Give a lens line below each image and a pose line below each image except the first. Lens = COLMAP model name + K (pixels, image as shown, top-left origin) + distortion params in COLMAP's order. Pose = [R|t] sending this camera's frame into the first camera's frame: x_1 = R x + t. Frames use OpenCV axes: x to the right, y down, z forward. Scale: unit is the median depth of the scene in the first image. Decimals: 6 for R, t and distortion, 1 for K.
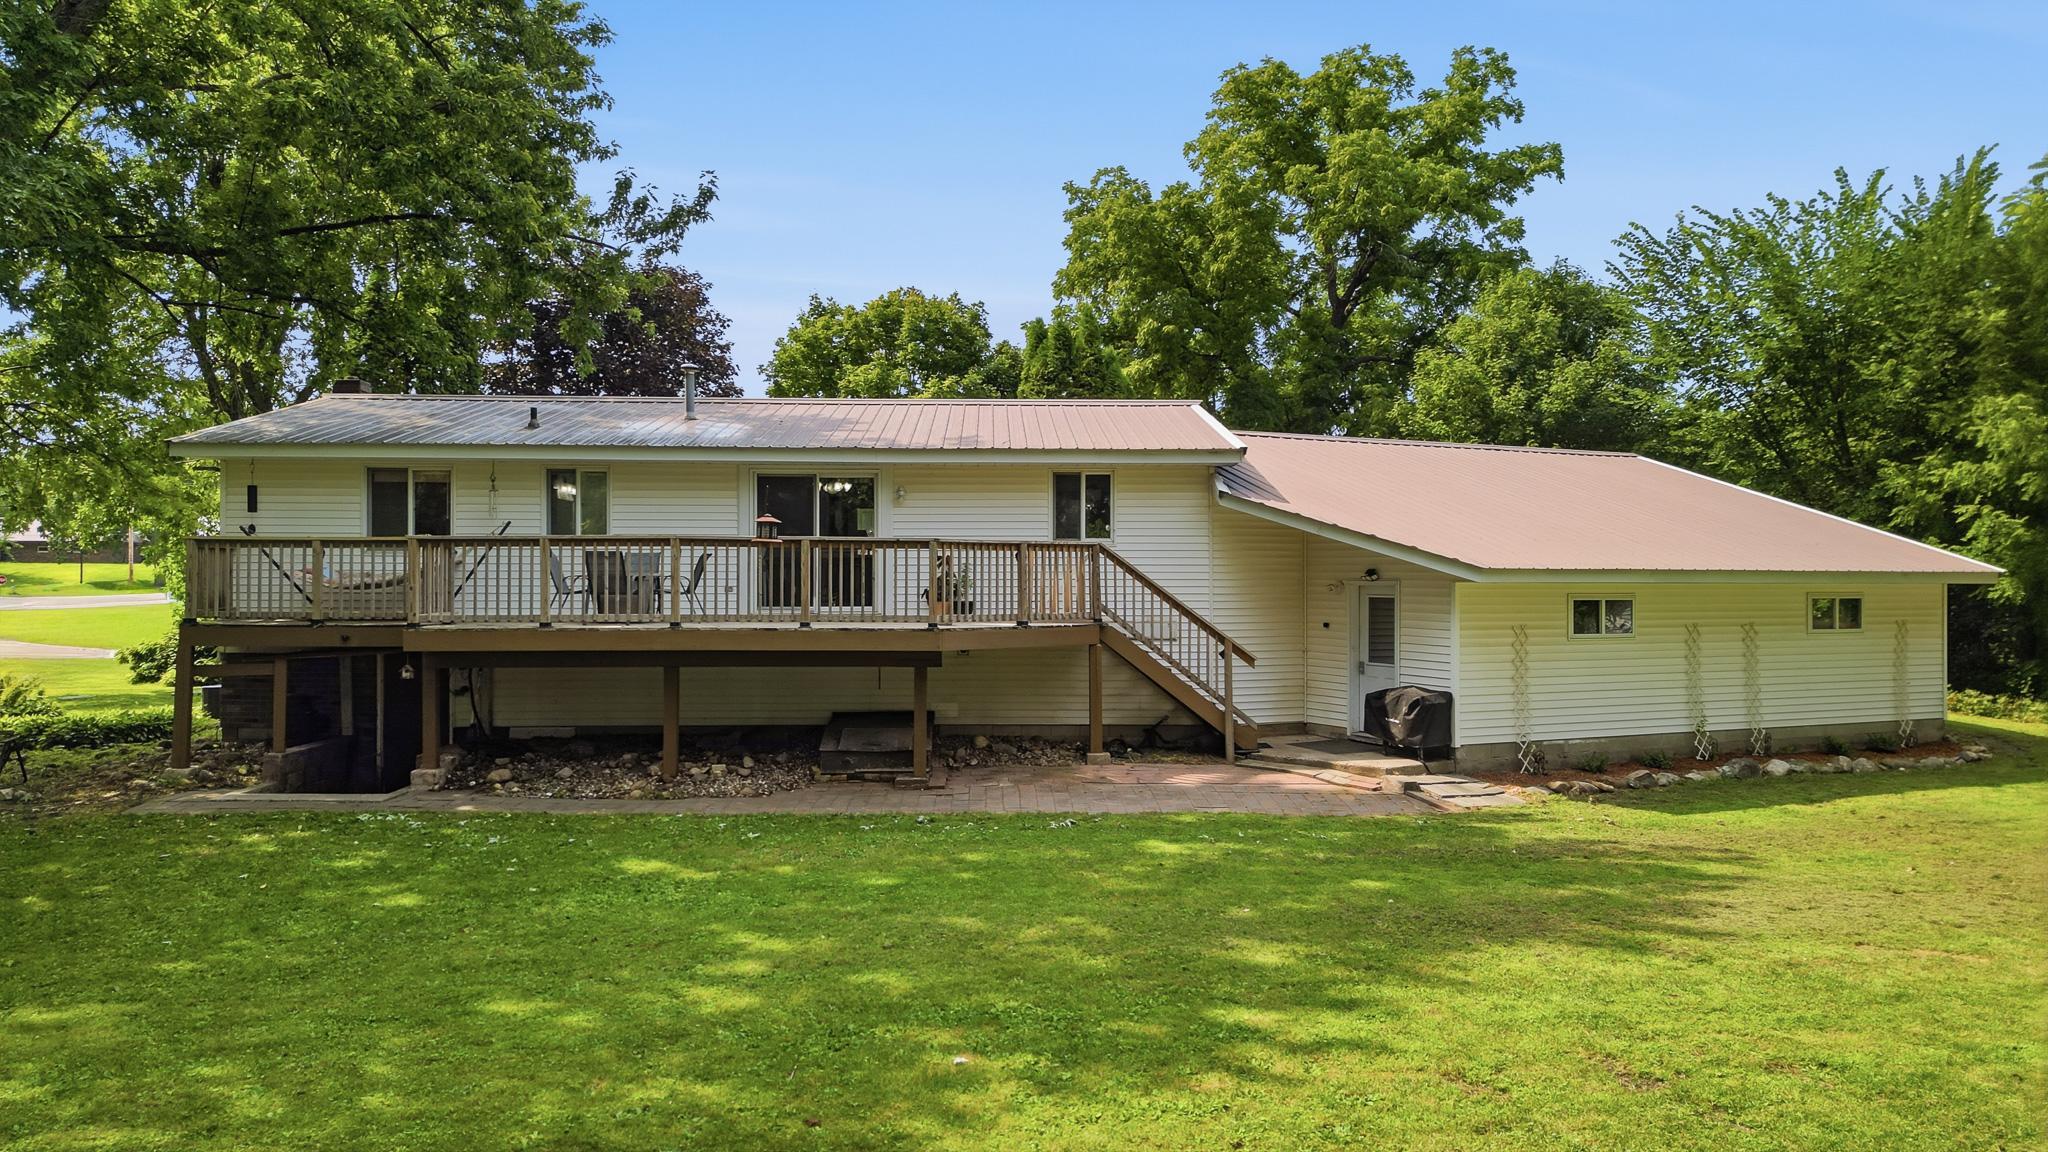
lens RADIAL K [[1423.6, 0, 1011.4], [0, 1423.6, 574.7], [0, 0, 1]] dist [0.079548, -0.034351]
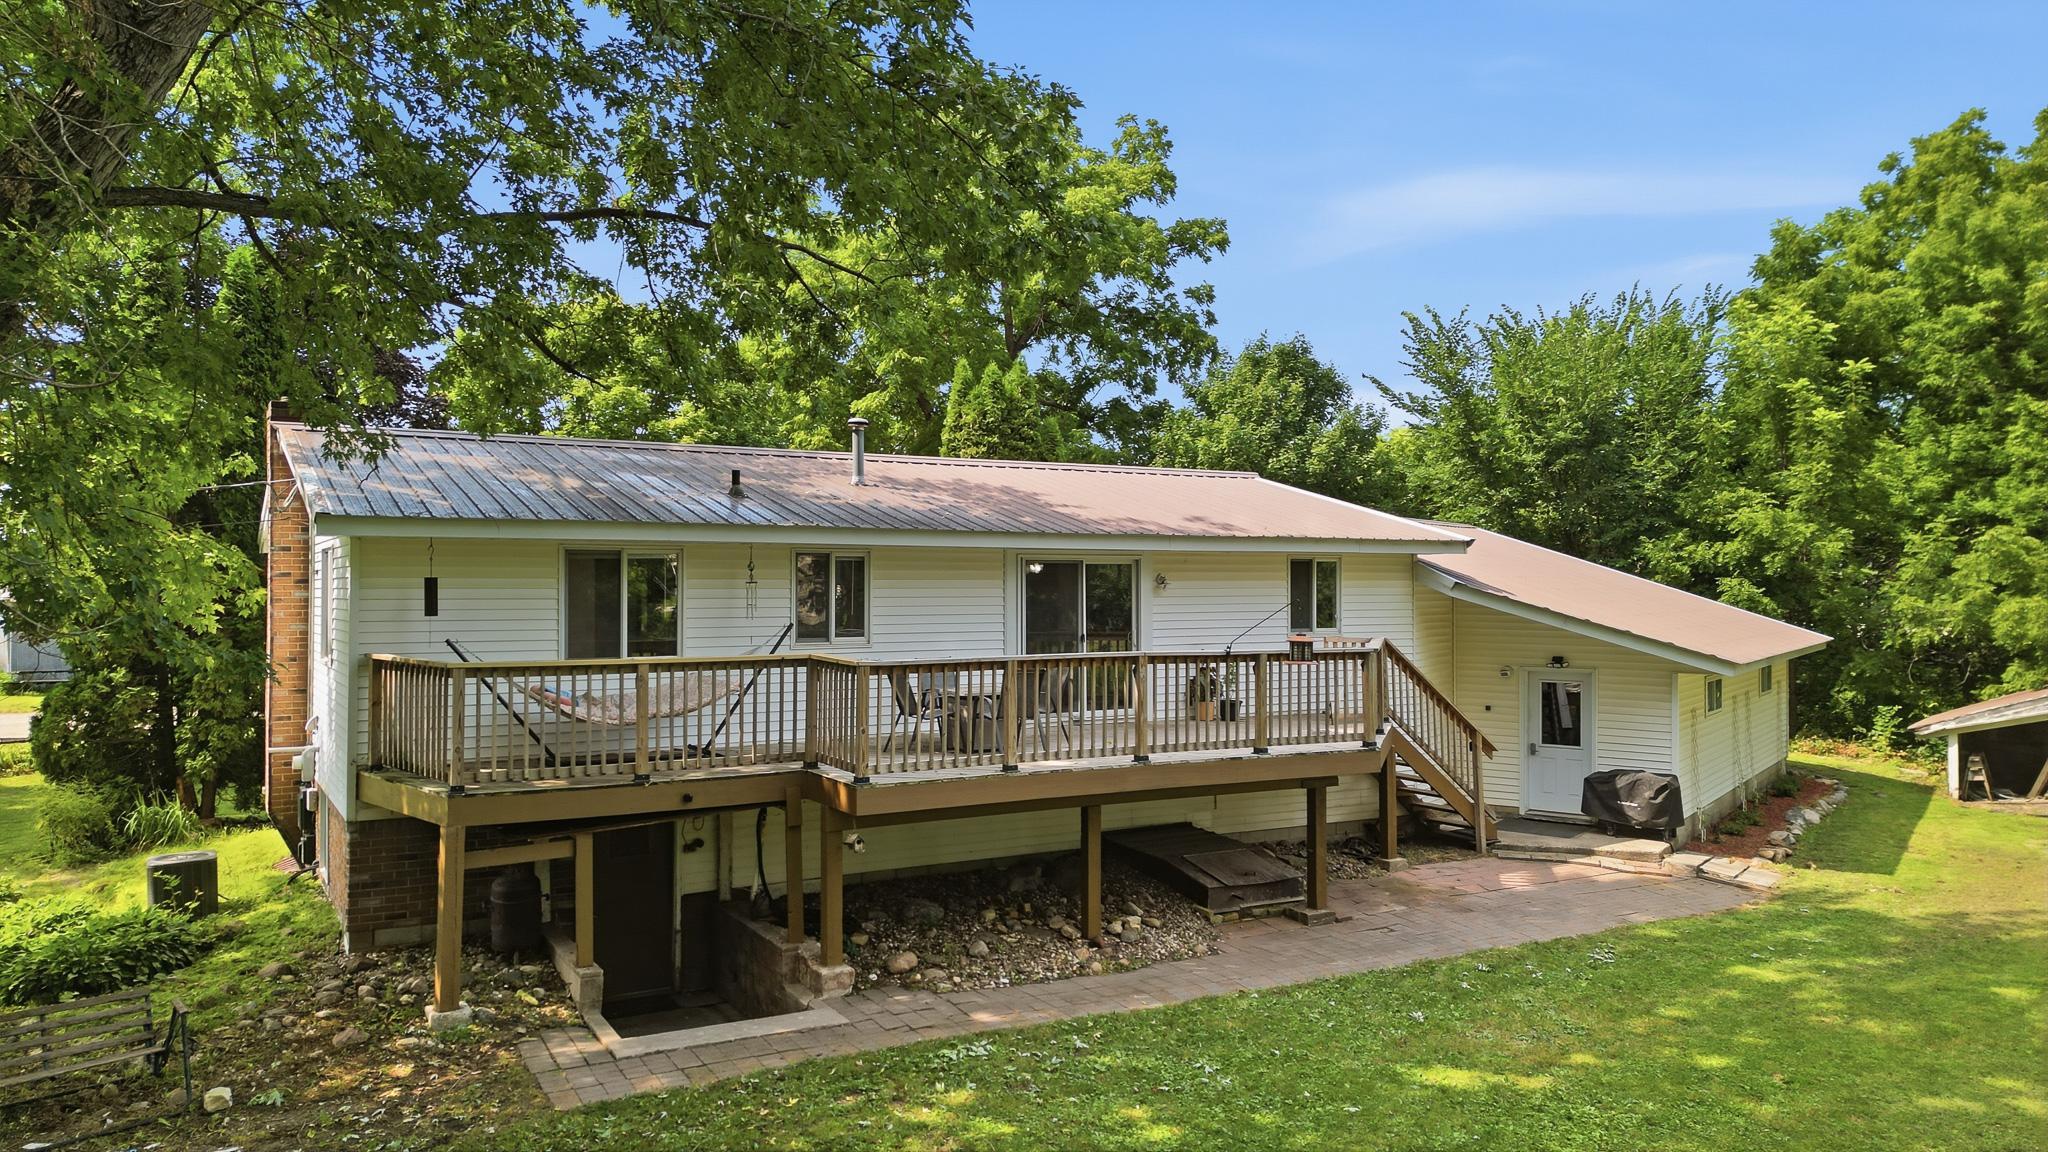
lens RADIAL K [[1423.6, 0, 1032.9], [0, 1423.6, 573.7], [0, 0, 1]] dist [0.079548, -0.034351]
pose [[0.877489, 0.002660, 0.479590, -0.580840], [-0.002741, 0.999996, -0.000532, -0.061839], [-0.479589, -0.000848, 0.877493, 0.247943]]
